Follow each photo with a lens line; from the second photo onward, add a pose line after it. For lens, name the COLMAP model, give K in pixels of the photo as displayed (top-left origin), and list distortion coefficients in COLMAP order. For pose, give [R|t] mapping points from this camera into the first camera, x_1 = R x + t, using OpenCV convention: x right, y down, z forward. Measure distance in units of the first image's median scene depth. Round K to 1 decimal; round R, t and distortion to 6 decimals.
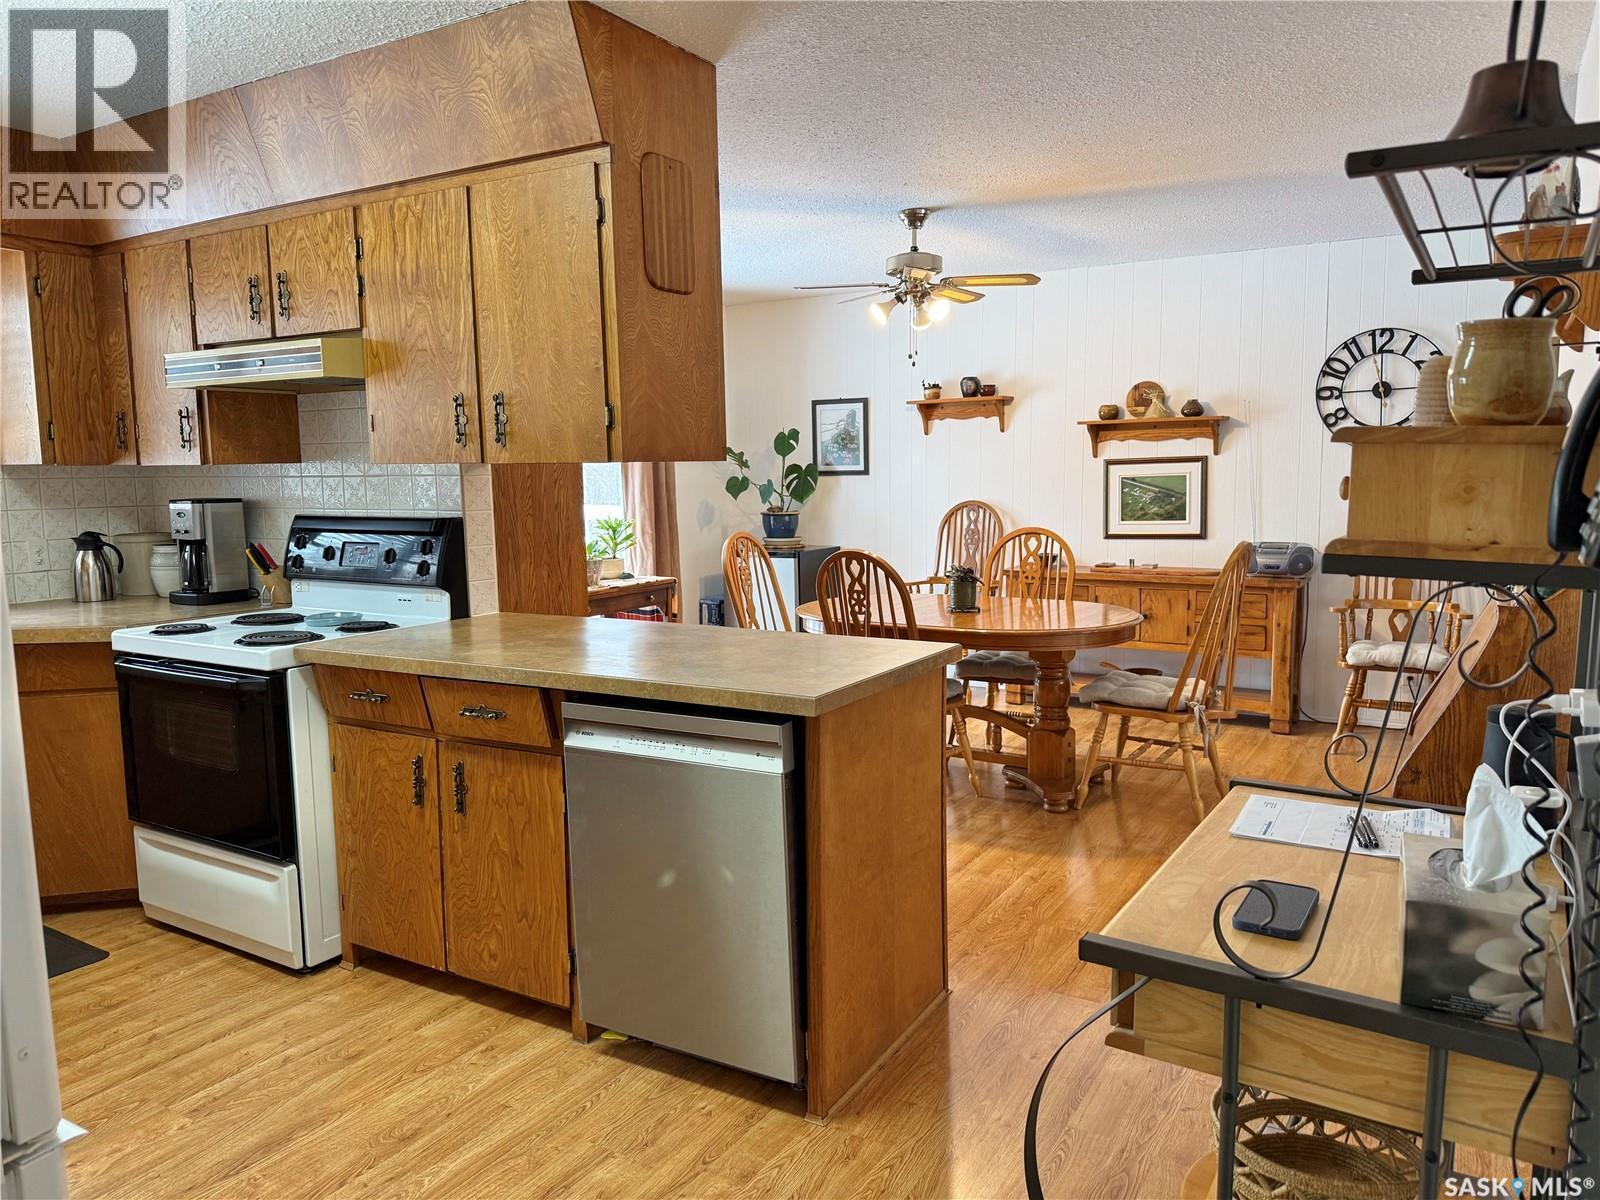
lens RADIAL K [[1127.2, 0, 801.4], [0, 1127.2, 592.0], [0, 0, 1]] dist [0.091540, -0.104791]
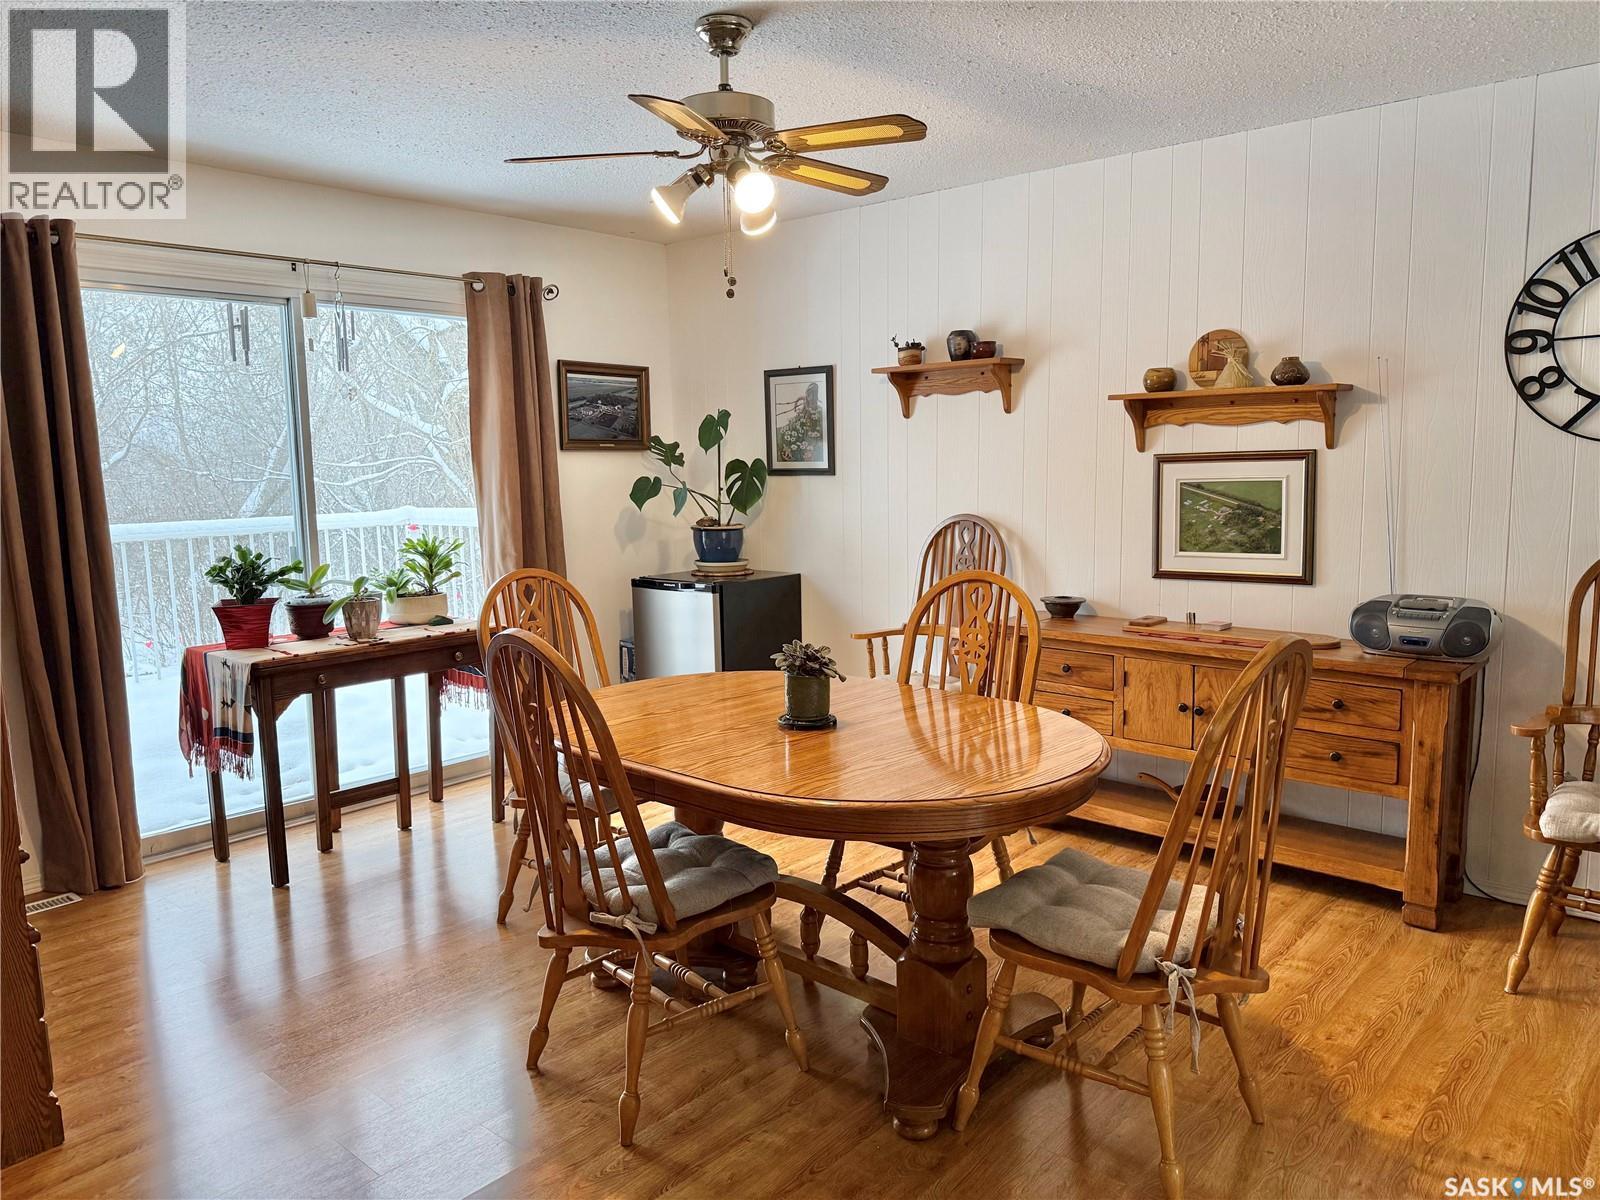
lens RADIAL K [[1123.5, 0, 800.0], [0, 1123.5, 600.0], [0, 0, 1]] dist [0.007123, 0.002897]
pose [[0.984818, 0.020118, -0.172419, 0.239352], [-0.016892, 0.999654, 0.020156, -0.058528], [0.172765, -0.016937, 0.984817, 0.449778]]
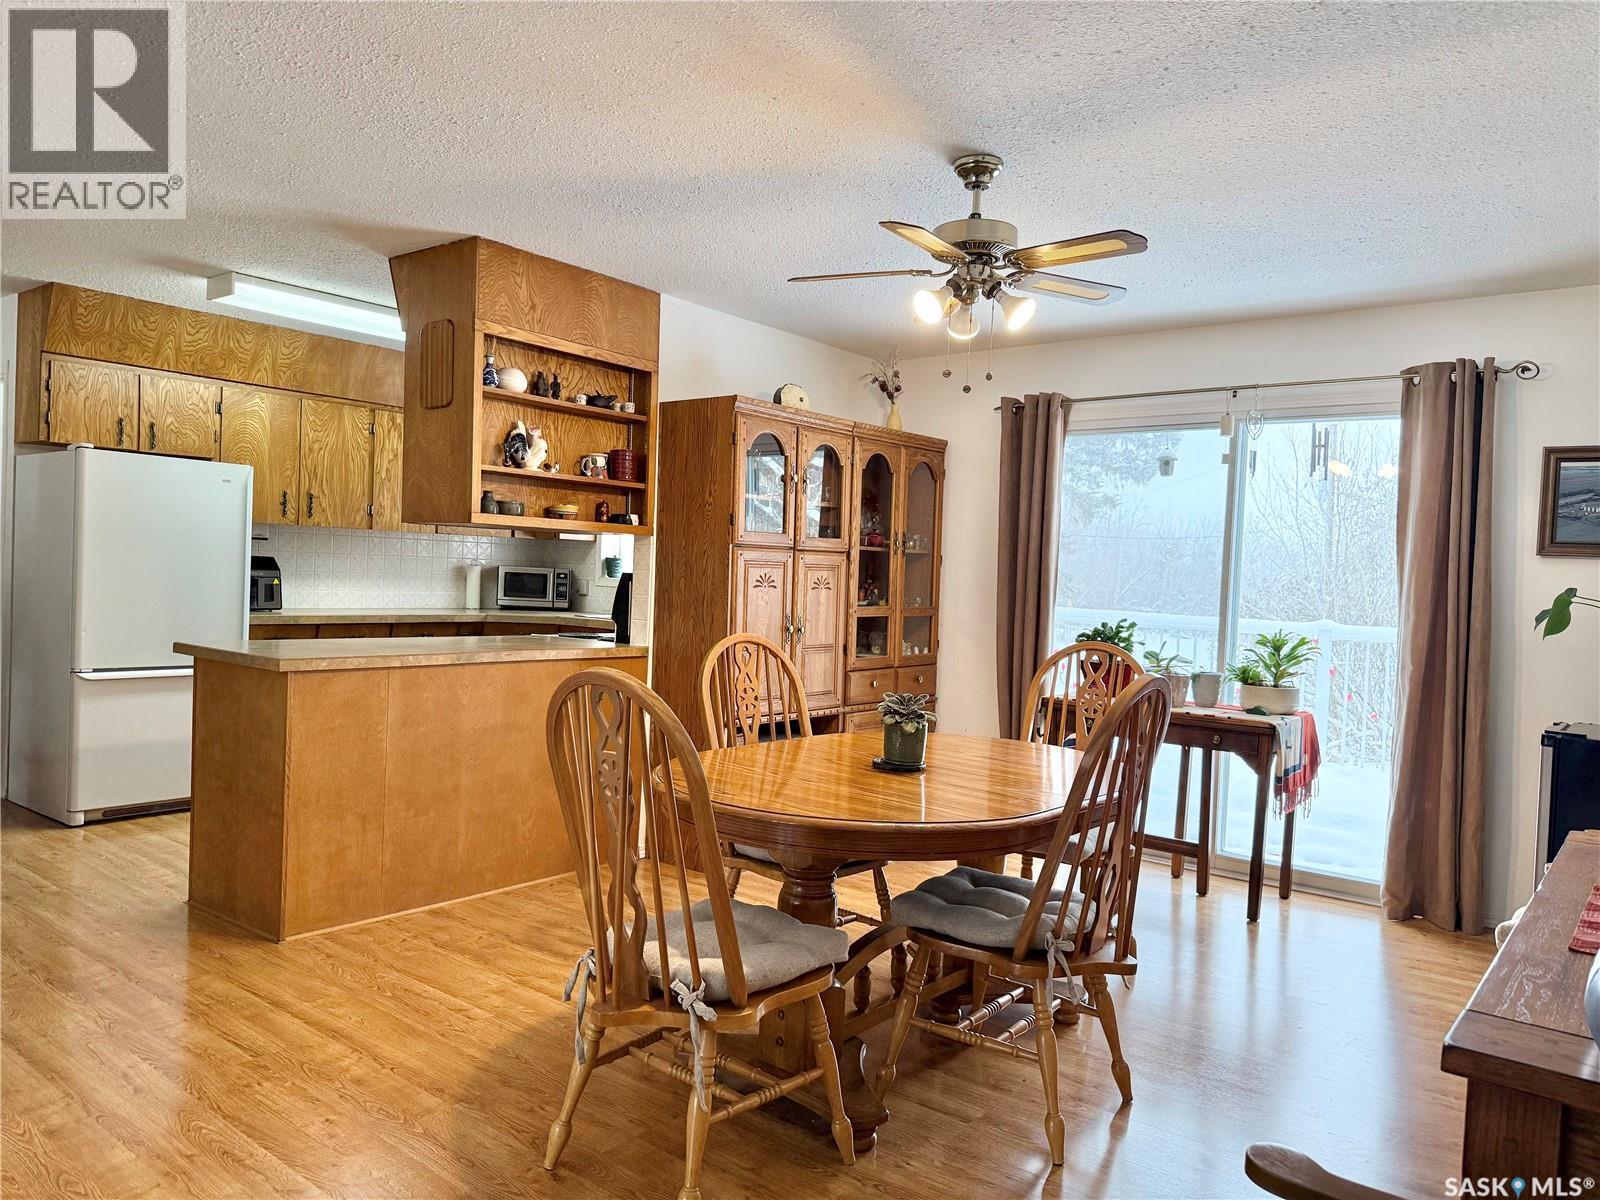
lens RADIAL K [[1117.8, 0, 800.0], [0, 1117.8, 600.0], [0, 0, 1]] dist [0.062241, -0.108877]
pose [[-0.129356, 0.027982, -0.991203, 0.773980], [-0.151370, 0.987329, 0.047627, -0.096954], [0.979977, 0.156199, -0.123481, 1.021640]]
